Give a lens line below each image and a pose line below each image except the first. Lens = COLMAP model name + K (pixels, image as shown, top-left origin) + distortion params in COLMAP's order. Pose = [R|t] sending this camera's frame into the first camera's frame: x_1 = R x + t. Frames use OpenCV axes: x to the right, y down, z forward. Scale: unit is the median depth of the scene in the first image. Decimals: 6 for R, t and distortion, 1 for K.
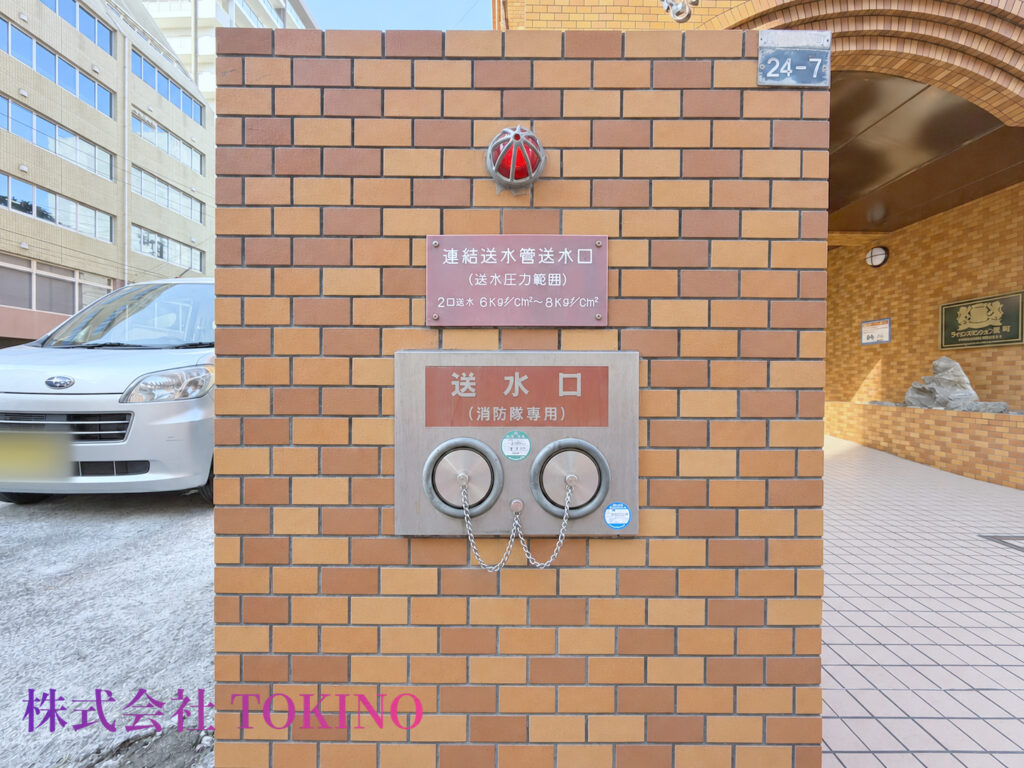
lens RADIAL K [[408.2, 0, 507.1], [0, 408.2, 383.0], [0, 0, 1]] dist [0.001907, -0.000274]
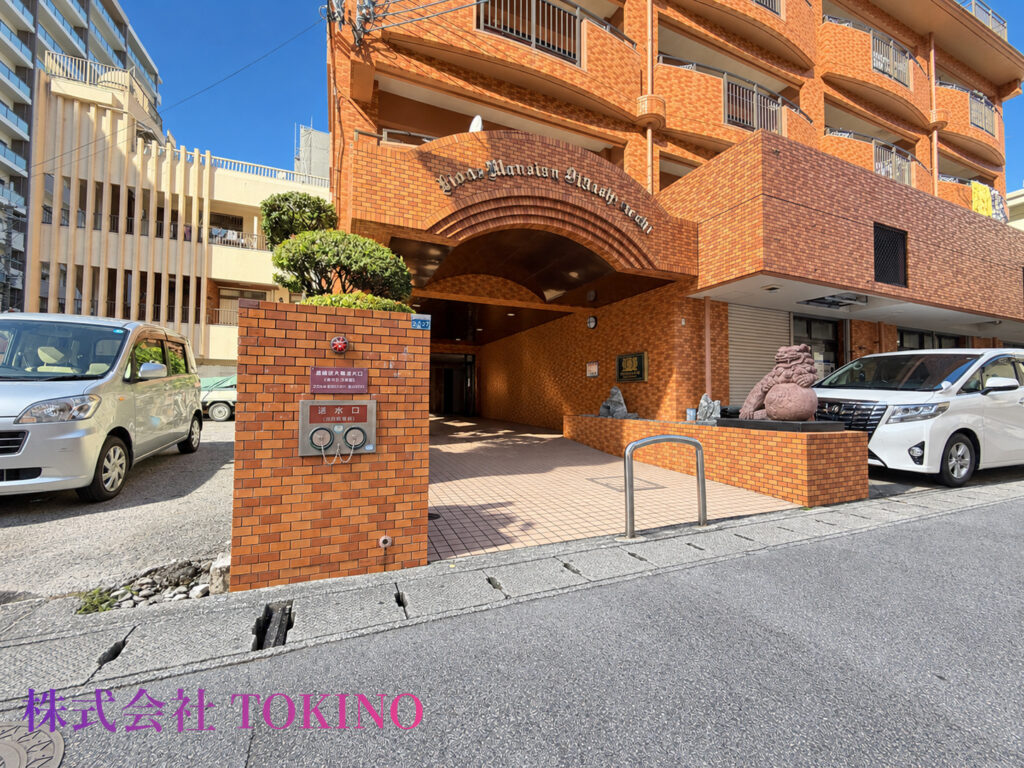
lens RADIAL K [[408.2, 0, 506.5], [0, 408.2, 384.3], [0, 0, 1]] dist [0.001907, -0.000274]
pose [[0.925296, 0.012138, 0.379052, 0.003680], [0.002685, 0.999253, -0.038552, -0.013339], [-0.379237, 0.036690, 0.924572, -0.446659]]
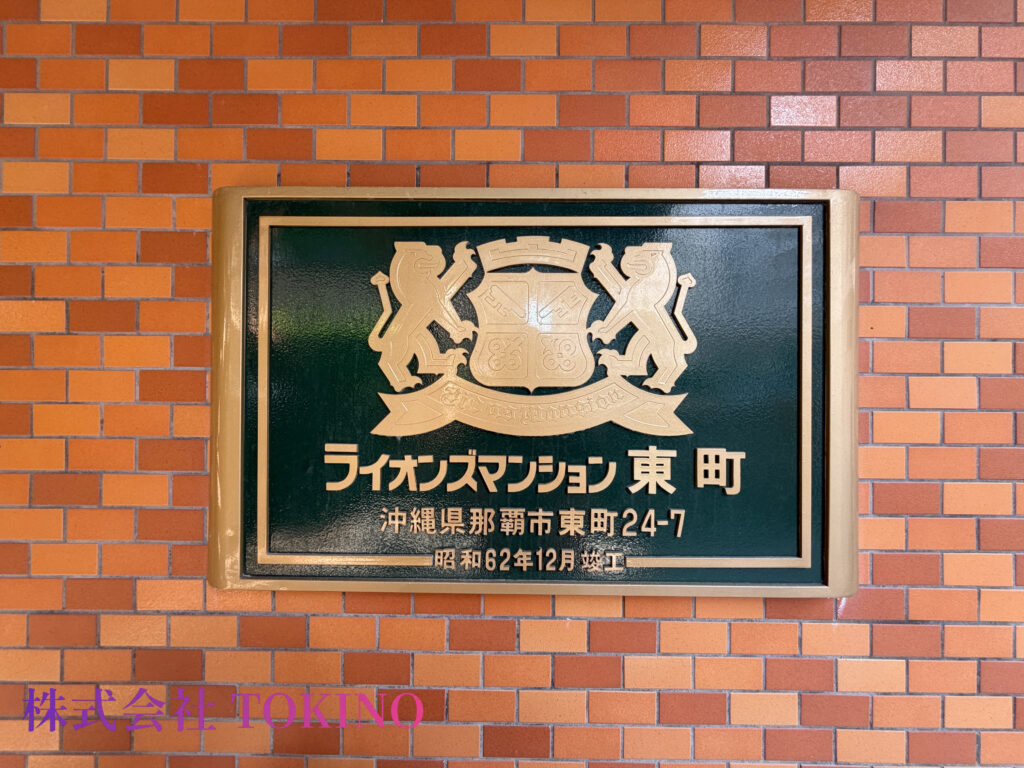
lens RADIAL K [[408.2, 0, 511.4], [0, 408.2, 380.3], [0, 0, 1]] dist [0.001907, -0.000274]
pose [[0.006533, -0.004239, 0.999970, 1.111195], [-0.002093, 0.999989, 0.004253, -0.163555], [-0.999976, -0.002121, 0.006524, 1.082997]]
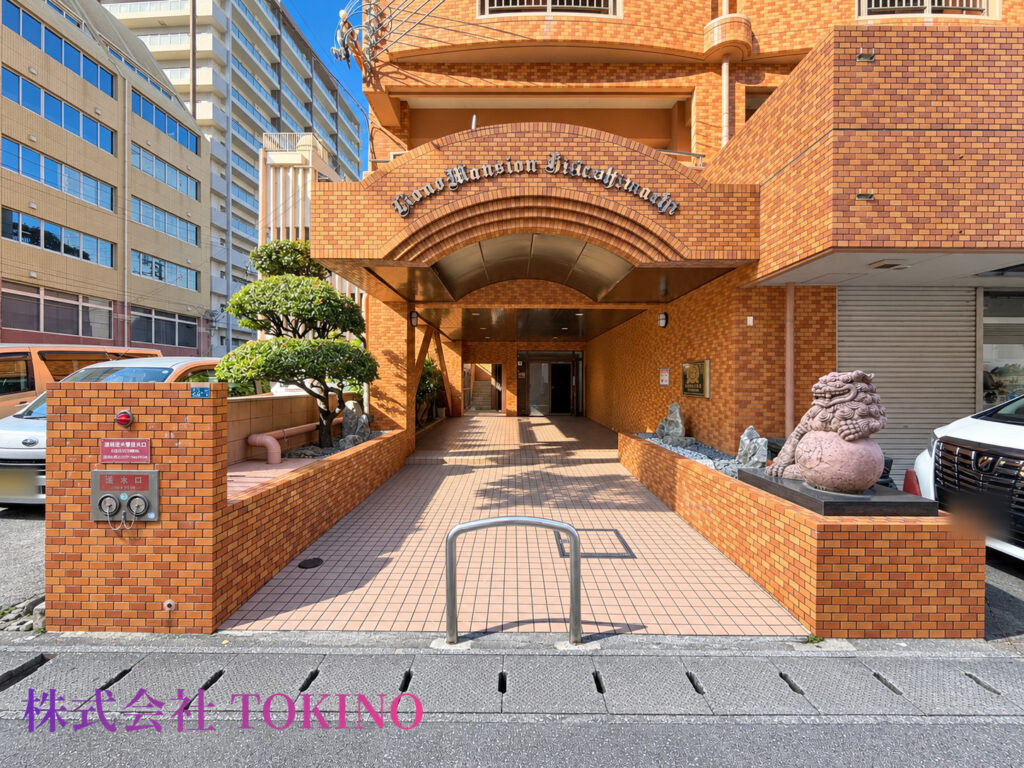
lens RADIAL K [[408.2, 0, 507.3], [0, 408.2, 383.9], [0, 0, 1]] dist [0.001907, -0.000274]
pose [[0.999894, -0.003018, -0.014238, 0.579119], [0.002955, 0.999986, -0.004449, -0.136520], [0.014251, 0.004407, 0.999889, -0.433858]]
